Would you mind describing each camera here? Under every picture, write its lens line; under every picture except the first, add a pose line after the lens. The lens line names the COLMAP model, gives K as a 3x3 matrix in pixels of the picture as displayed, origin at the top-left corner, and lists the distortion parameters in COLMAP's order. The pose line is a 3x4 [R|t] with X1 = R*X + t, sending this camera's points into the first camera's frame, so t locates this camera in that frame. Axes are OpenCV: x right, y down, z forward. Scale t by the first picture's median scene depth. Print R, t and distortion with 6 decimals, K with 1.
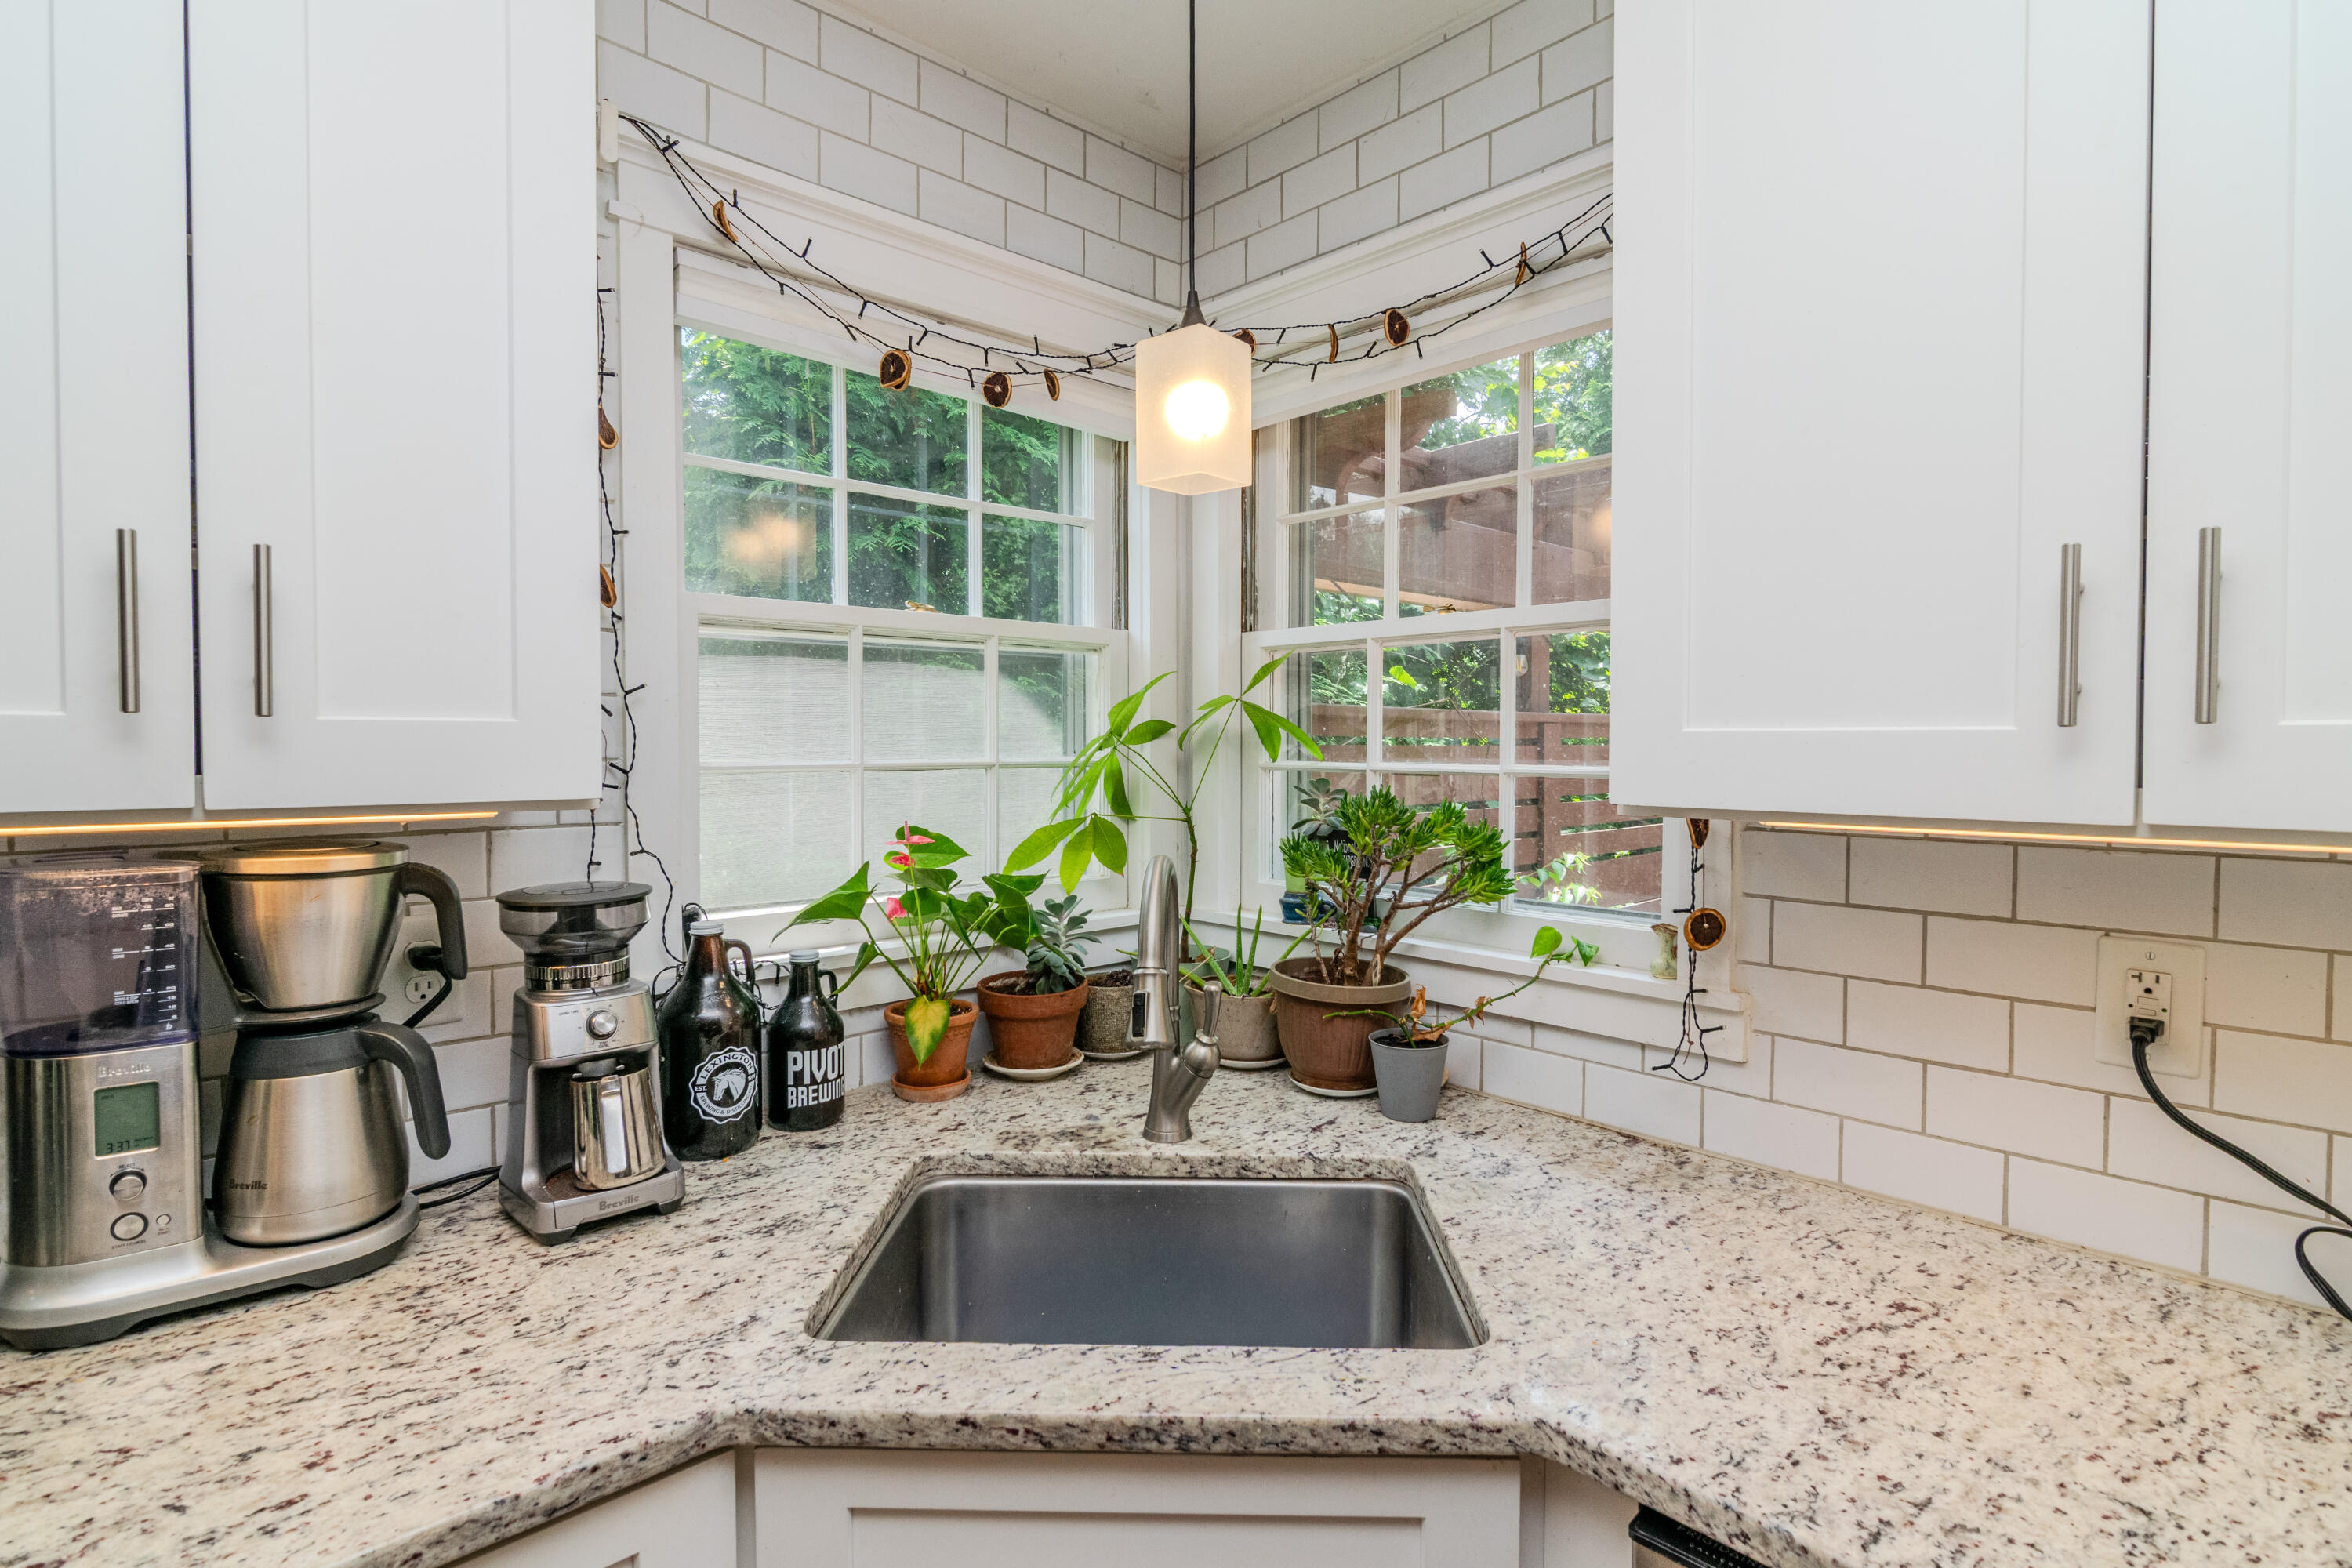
lens RADIAL K [[1157.0, 0, 1163.1], [0, 1157.0, 776.9], [0, 0, 1]] dist [-0.002541, -0.000425]
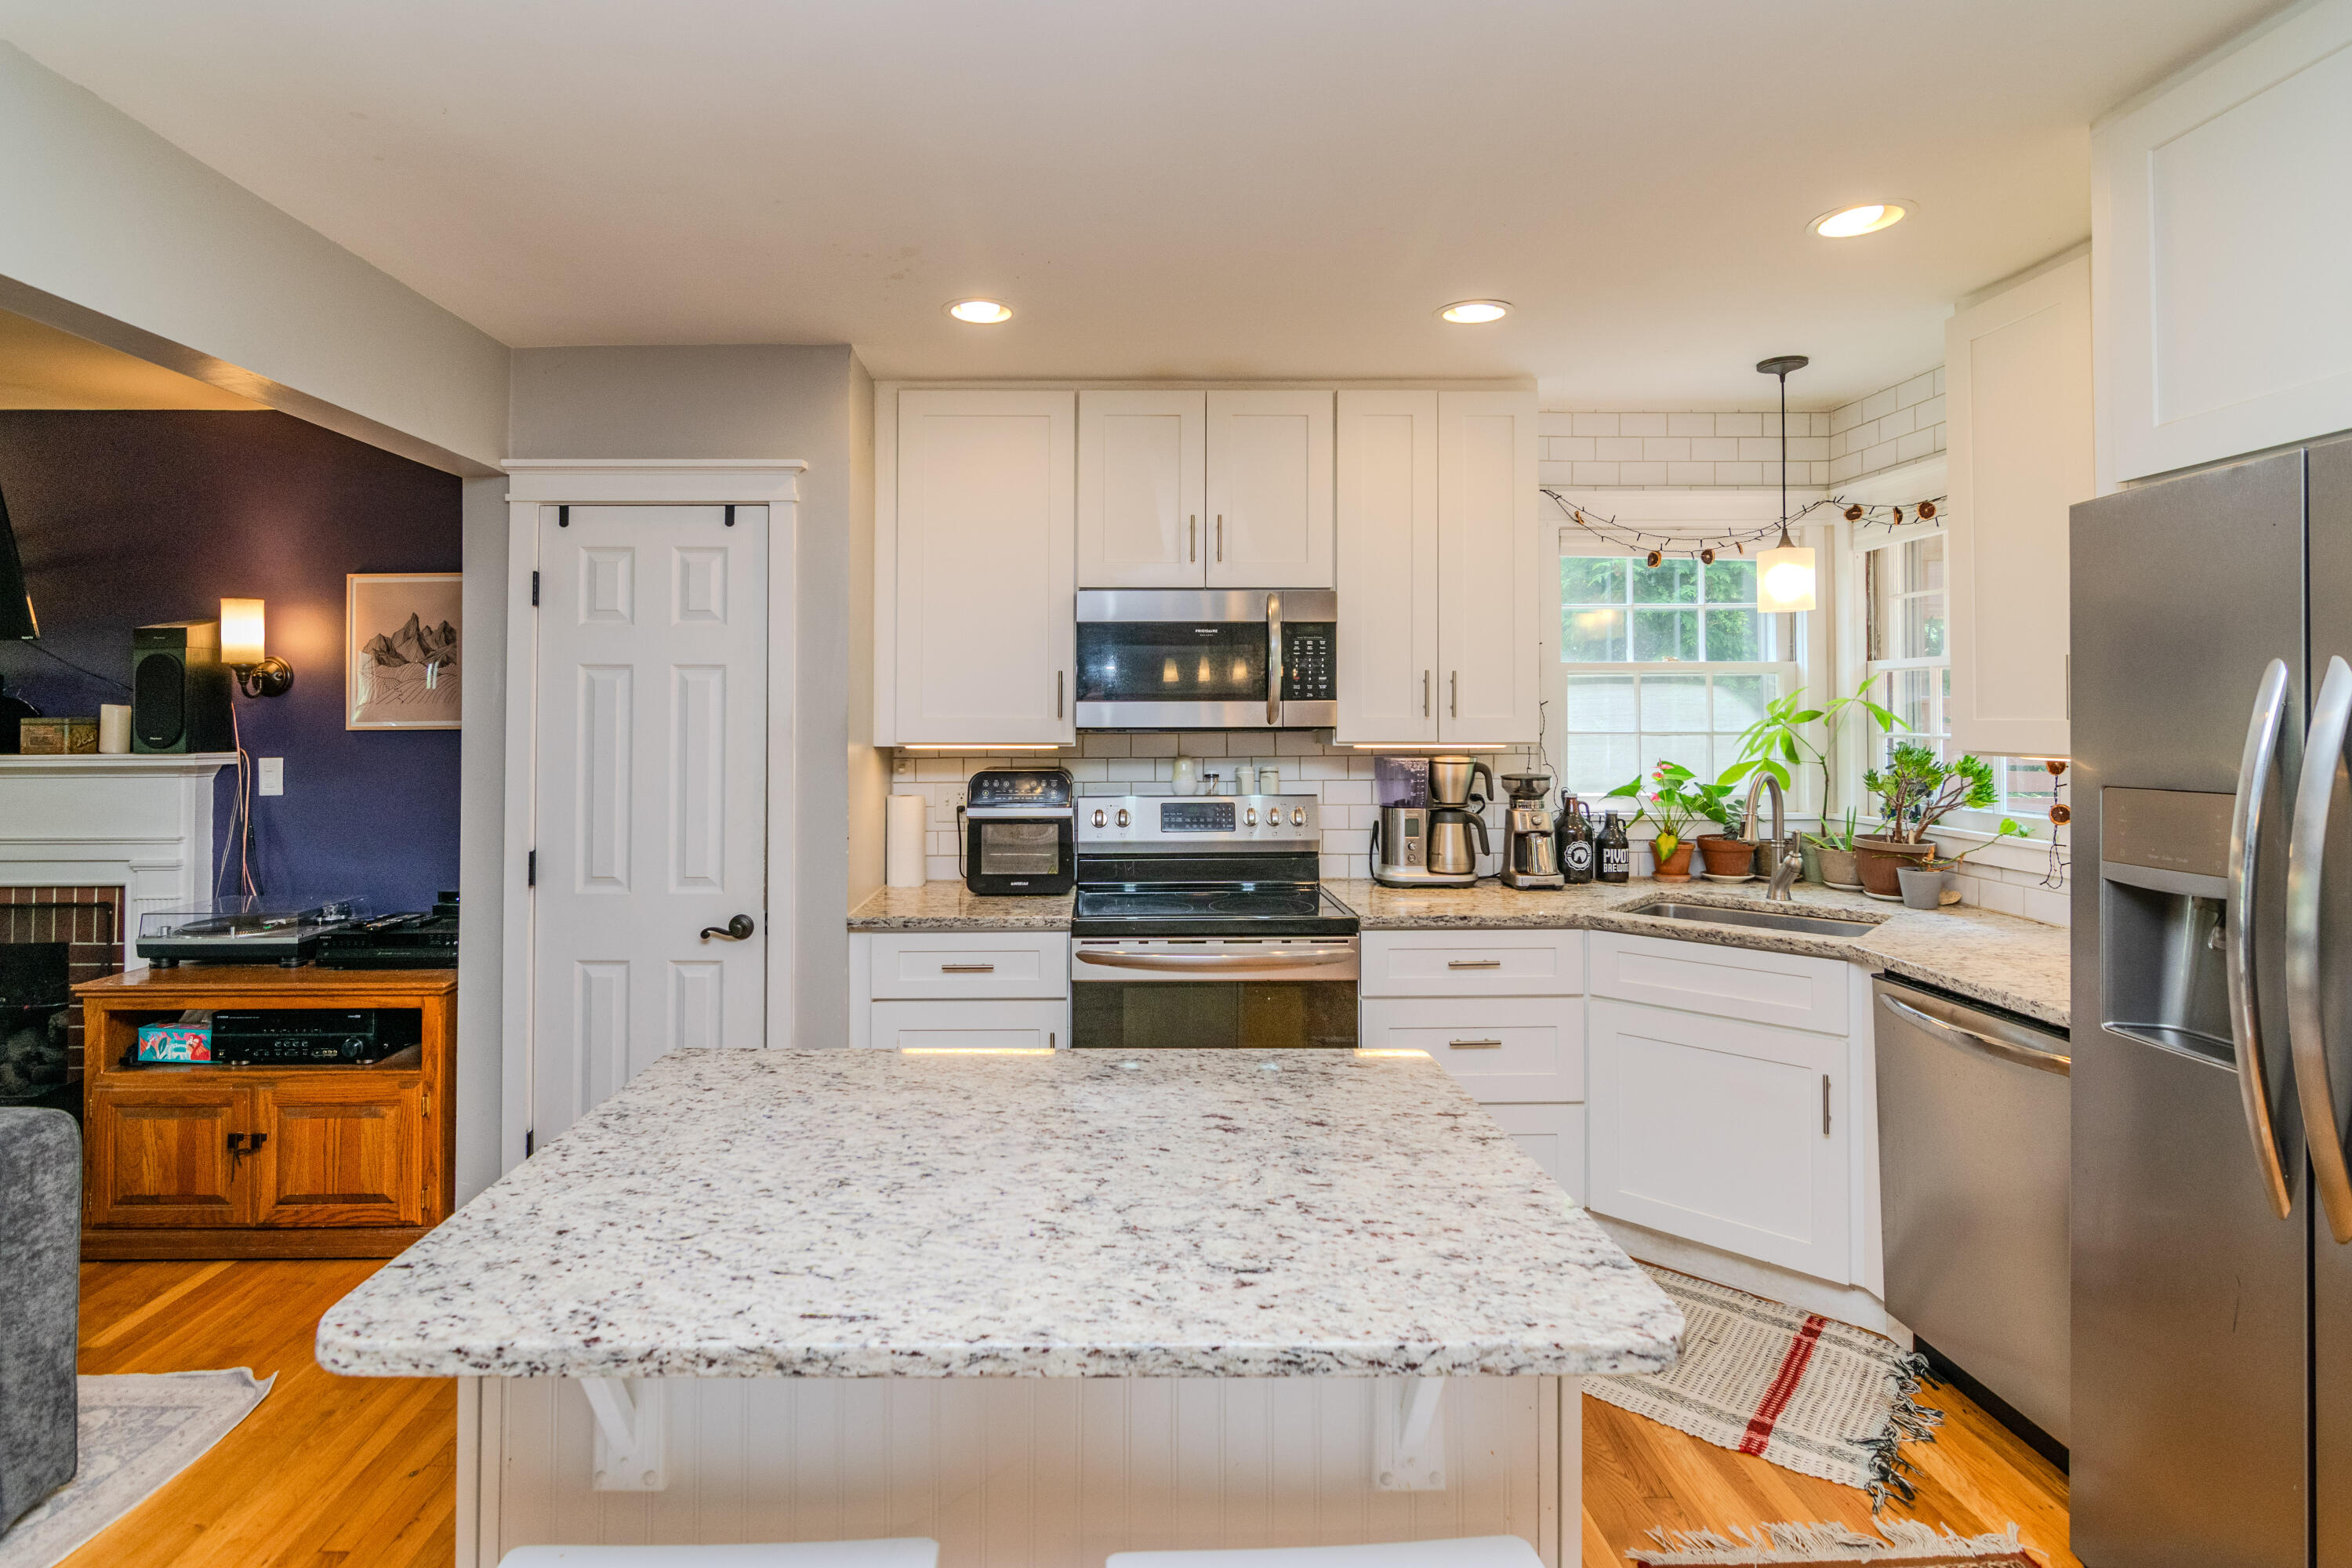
lens RADIAL K [[1172.4, 0, 1102.9], [0, 1172.4, 680.0], [0, 0, 1]] dist [-0.000451, 0.000004]
pose [[0.735970, -0.022614, -0.676636, 0.556691], [-0.017259, 0.998490, -0.052143, 0.026864], [0.676794, 0.050054, 0.734469, -1.491466]]
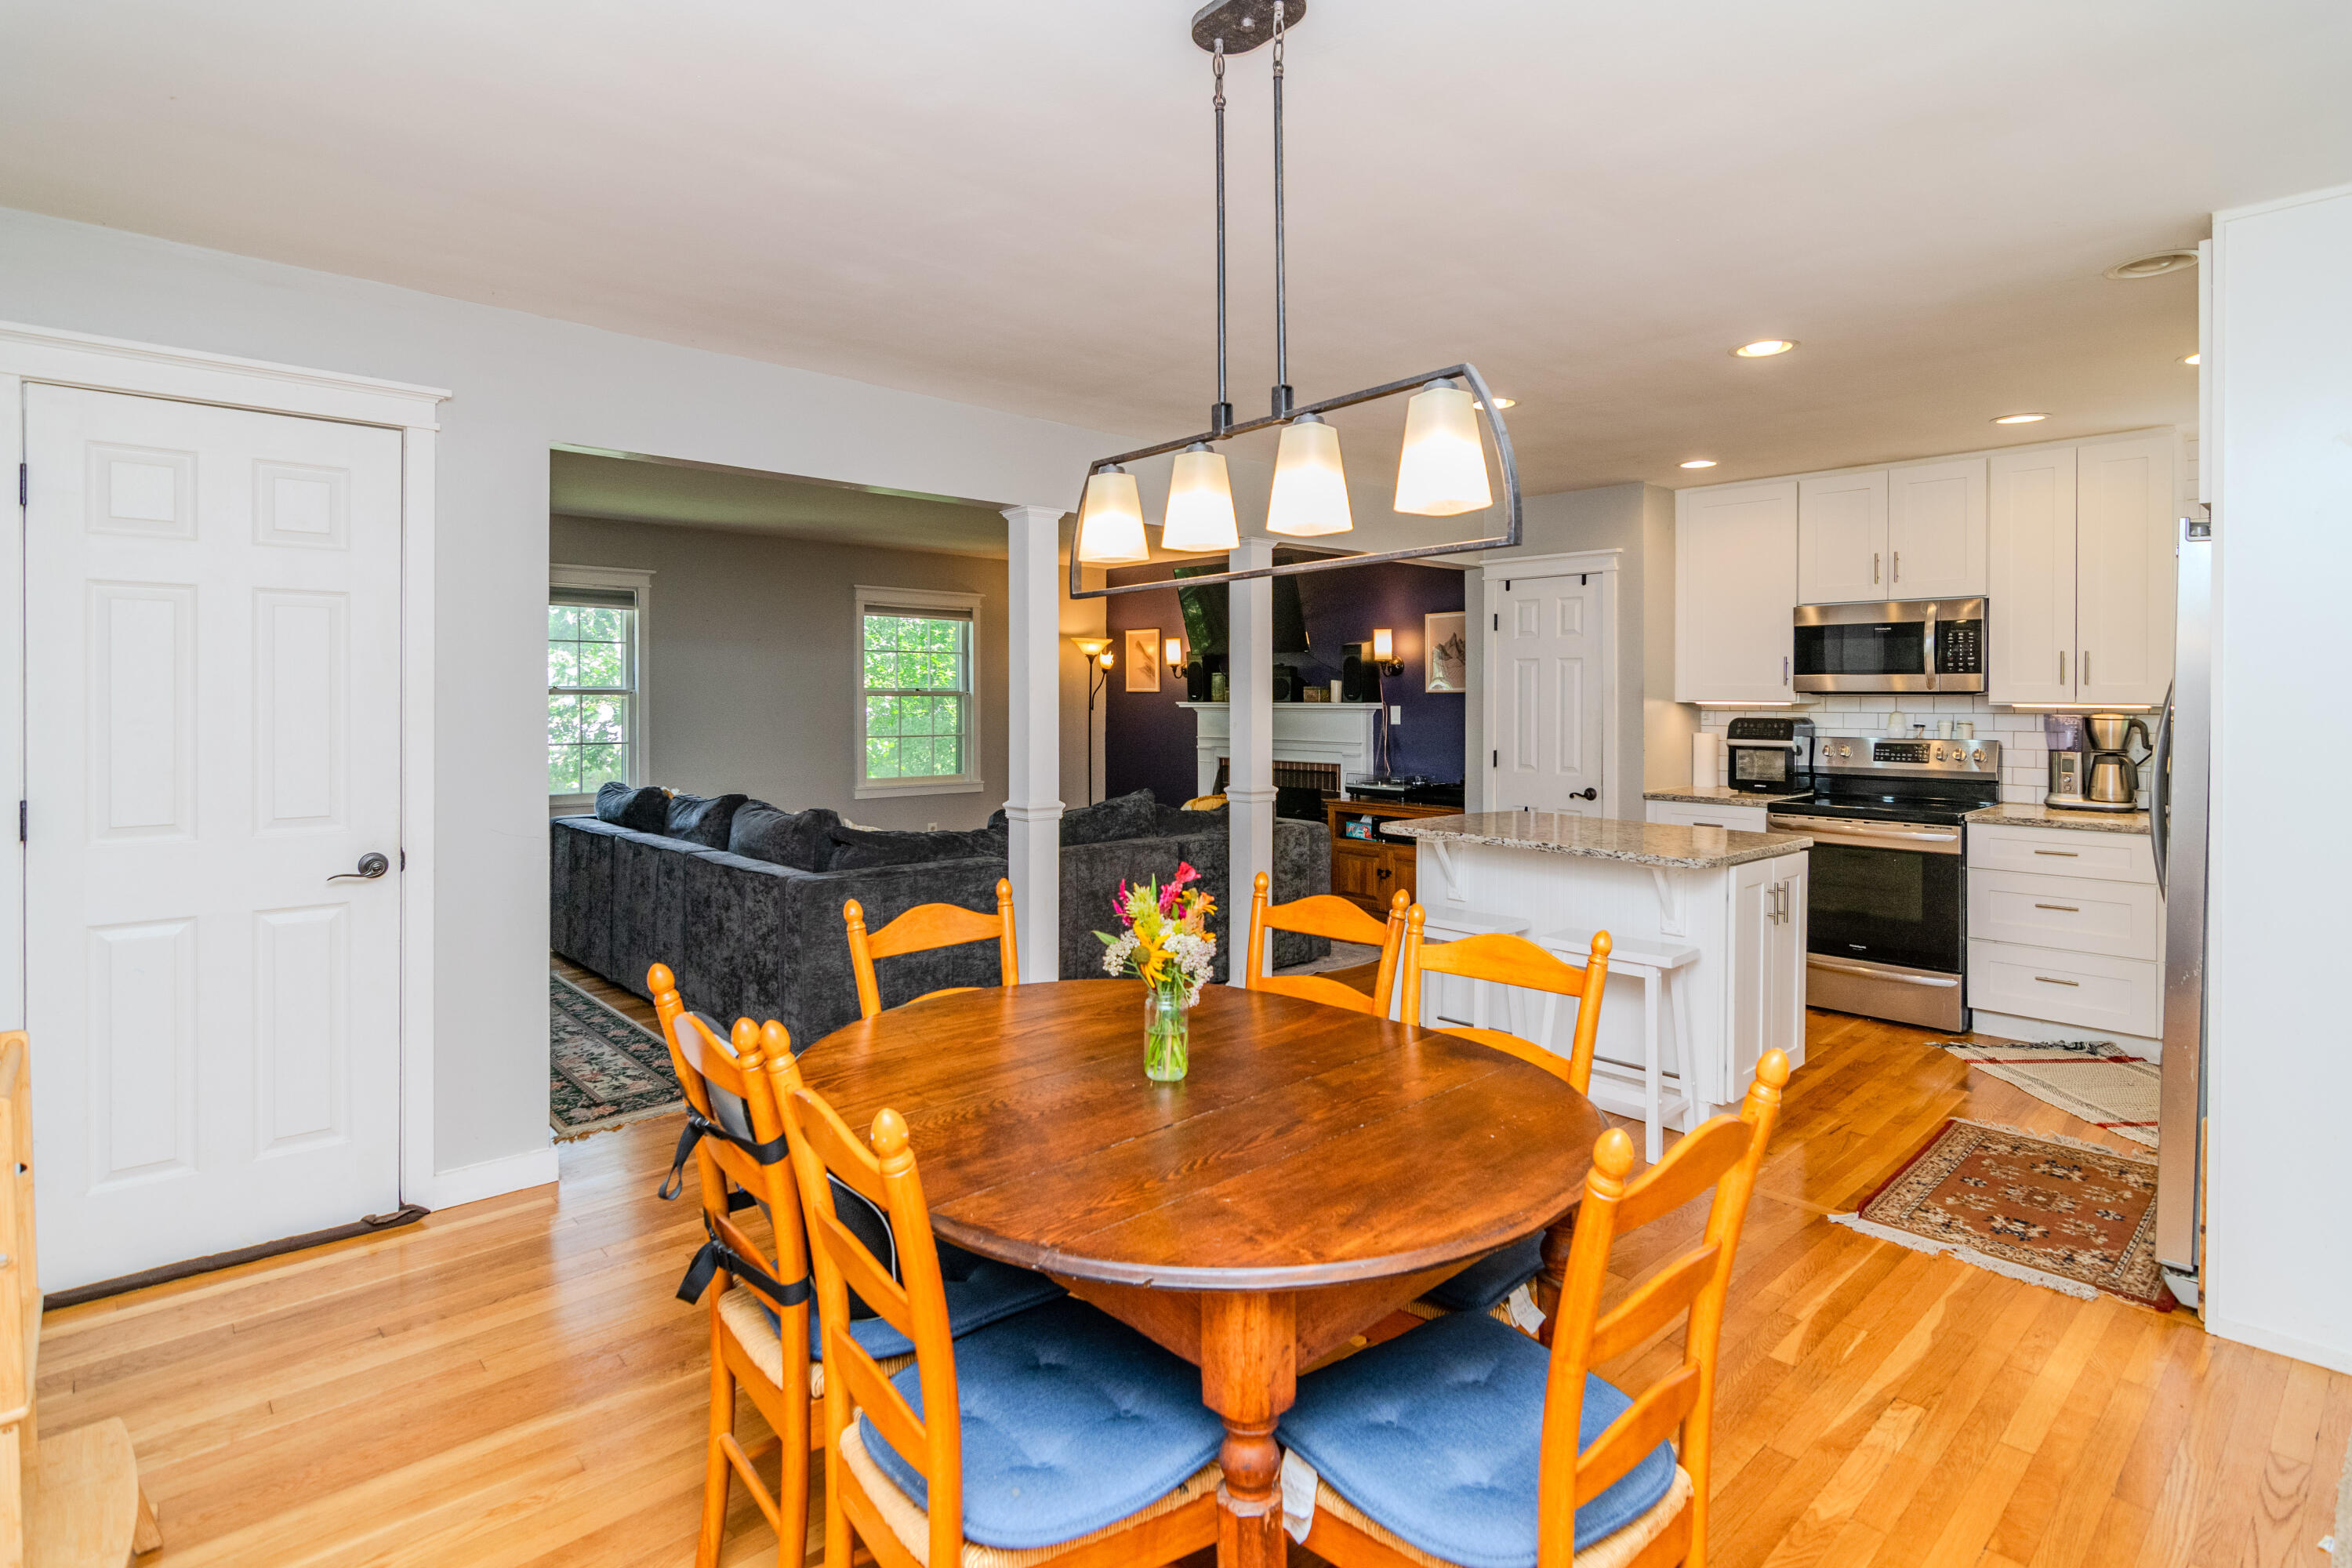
lens RADIAL K [[1165.1, 0, 1184.1], [0, 1165.1, 702.8], [0, 0, 1]] dist [-0.003819, -0.001209]
pose [[-0.001170, 0.007289, -0.999973, 2.561933], [-0.032457, 0.999446, 0.007324, 0.070563], [0.999472, 0.032464, -0.000933, -1.754213]]
